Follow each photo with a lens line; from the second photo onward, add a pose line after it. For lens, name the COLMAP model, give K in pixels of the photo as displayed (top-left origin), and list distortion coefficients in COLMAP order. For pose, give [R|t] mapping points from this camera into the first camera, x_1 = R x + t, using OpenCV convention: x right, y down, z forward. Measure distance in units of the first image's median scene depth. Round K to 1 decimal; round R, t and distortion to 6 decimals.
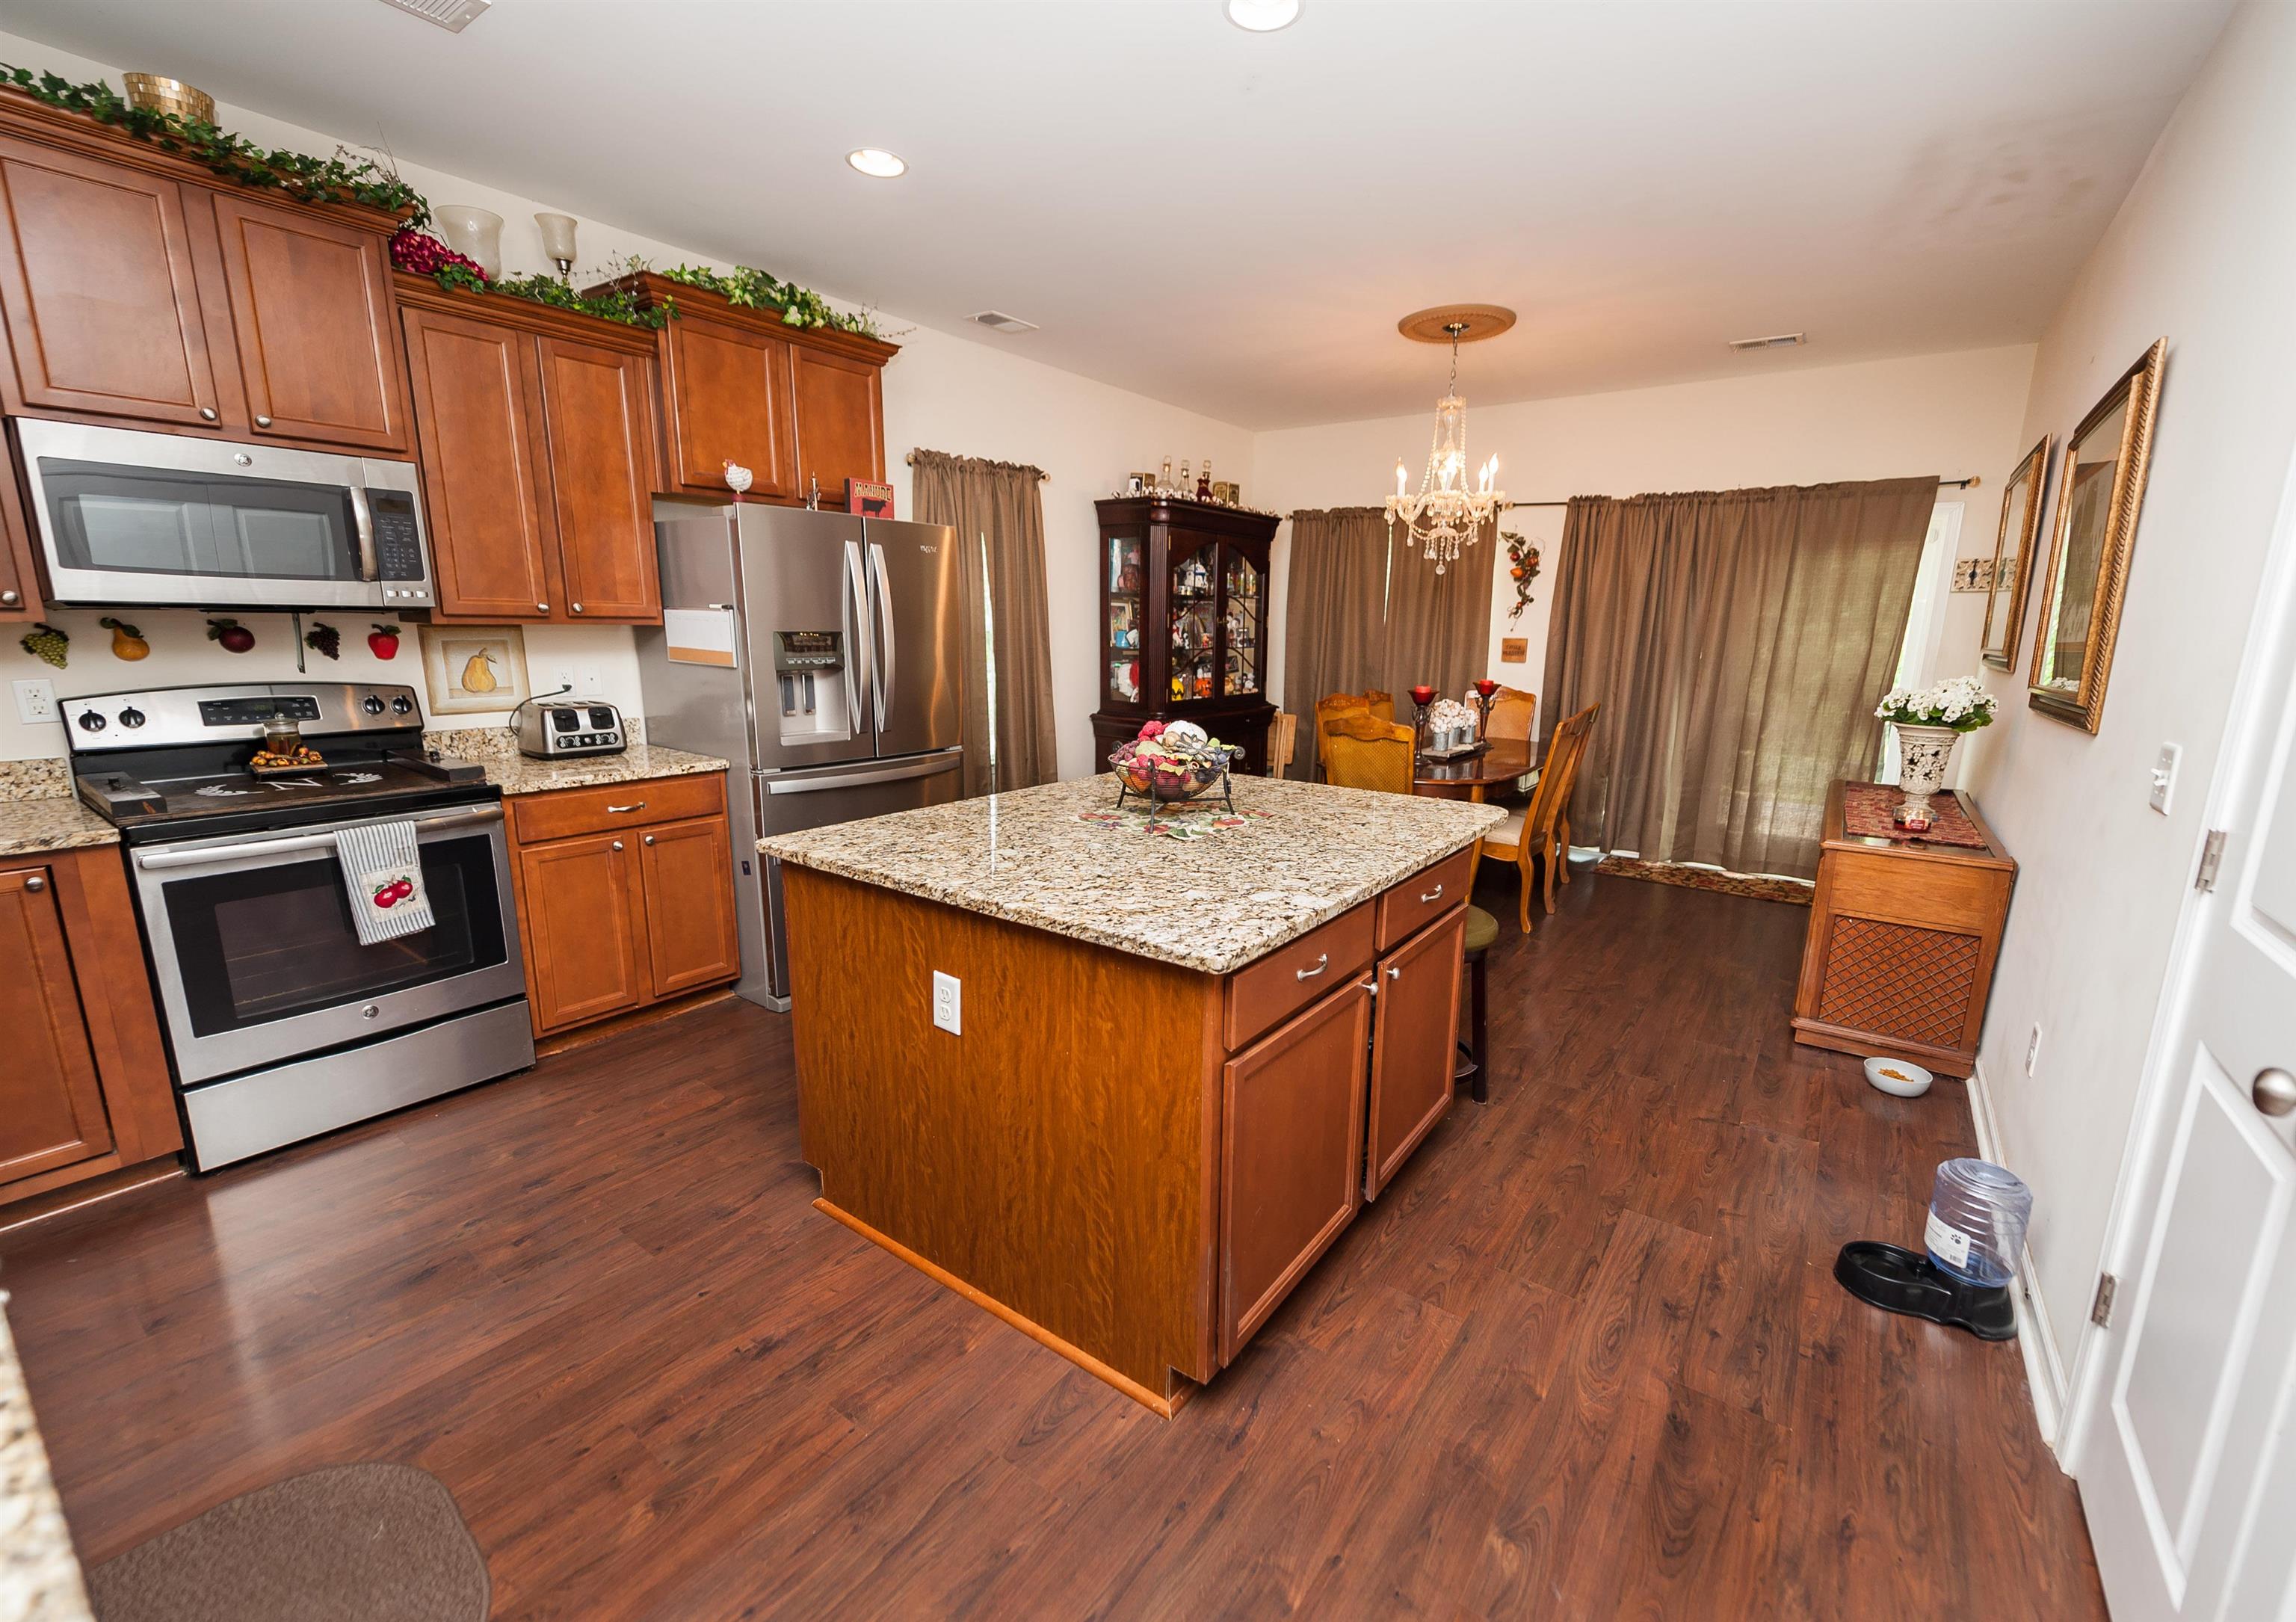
lens RADIAL K [[954.8, 0, 1186.7], [0, 954.8, 818.4], [0, 0, 1]] dist [0.010888, -0.003751]
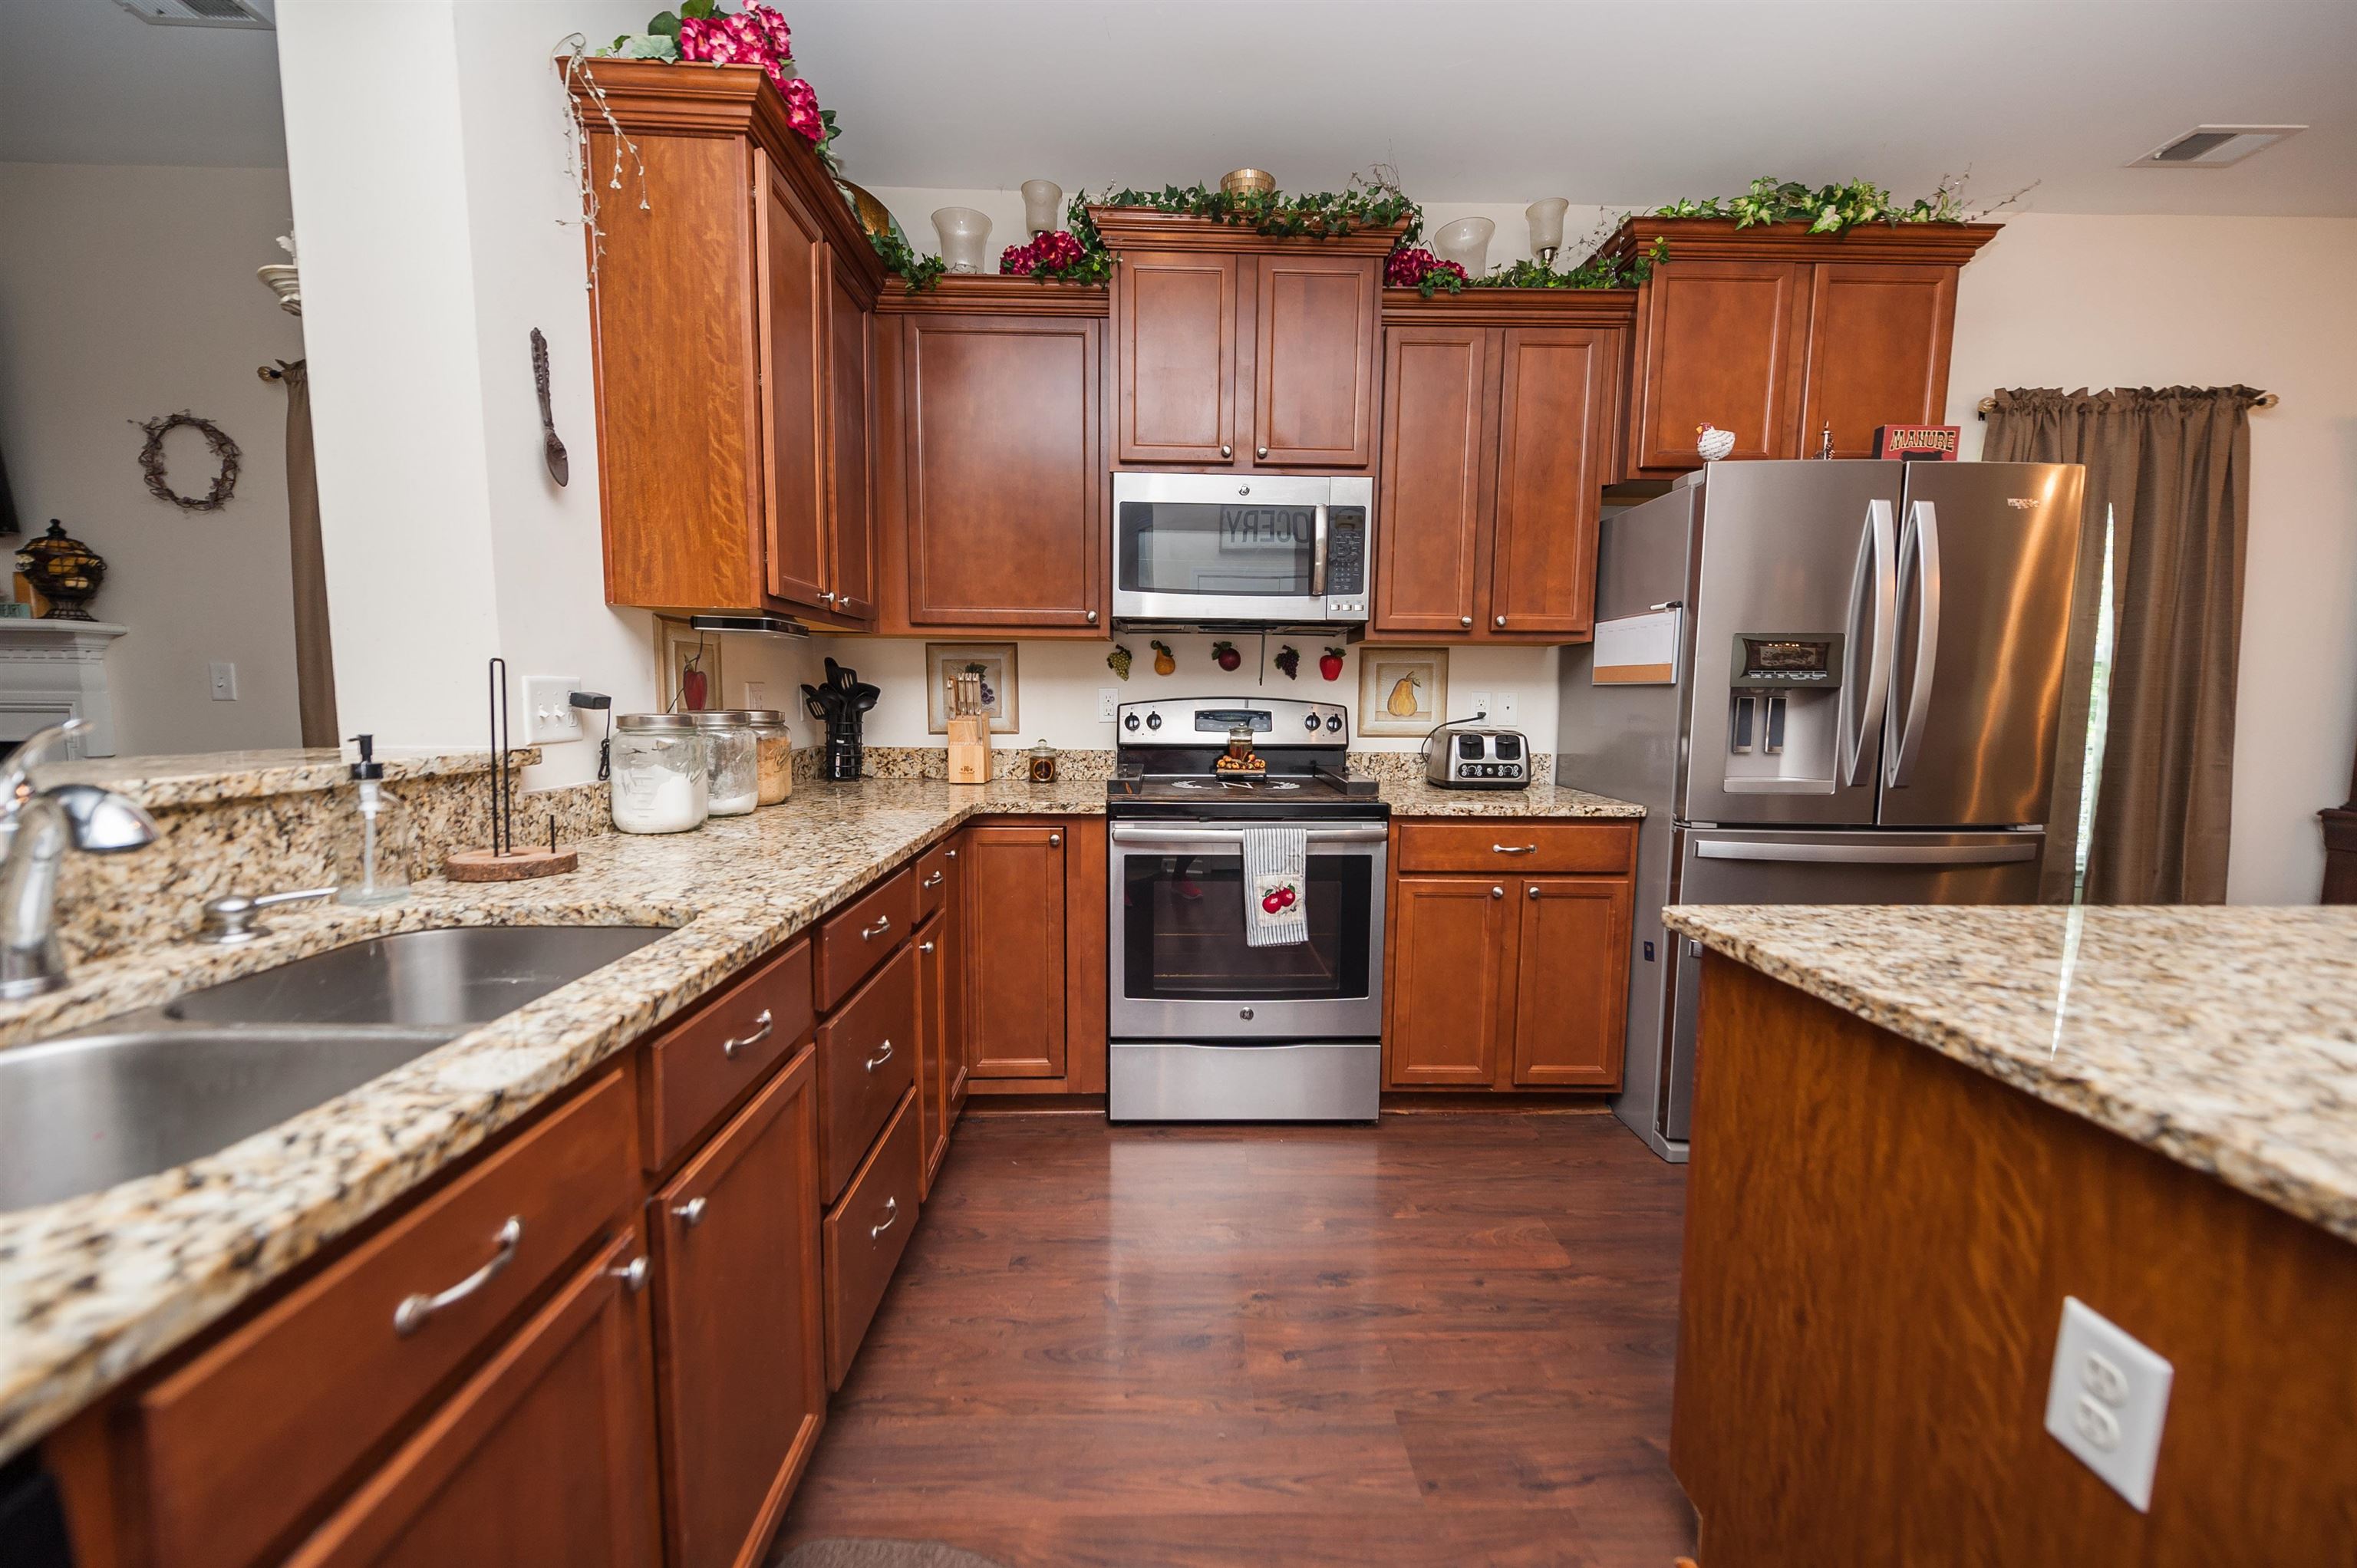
lens RADIAL K [[926.3, 0, 1173.0], [0, 926.3, 792.2], [0, 0, 1]] dist [0.015404, -0.005987]
pose [[0.595410, 0.071371, -0.800246, -0.121076], [-0.163377, 0.985991, -0.033621, 0.015982], [0.786635, 0.150760, 0.598729, 0.280700]]
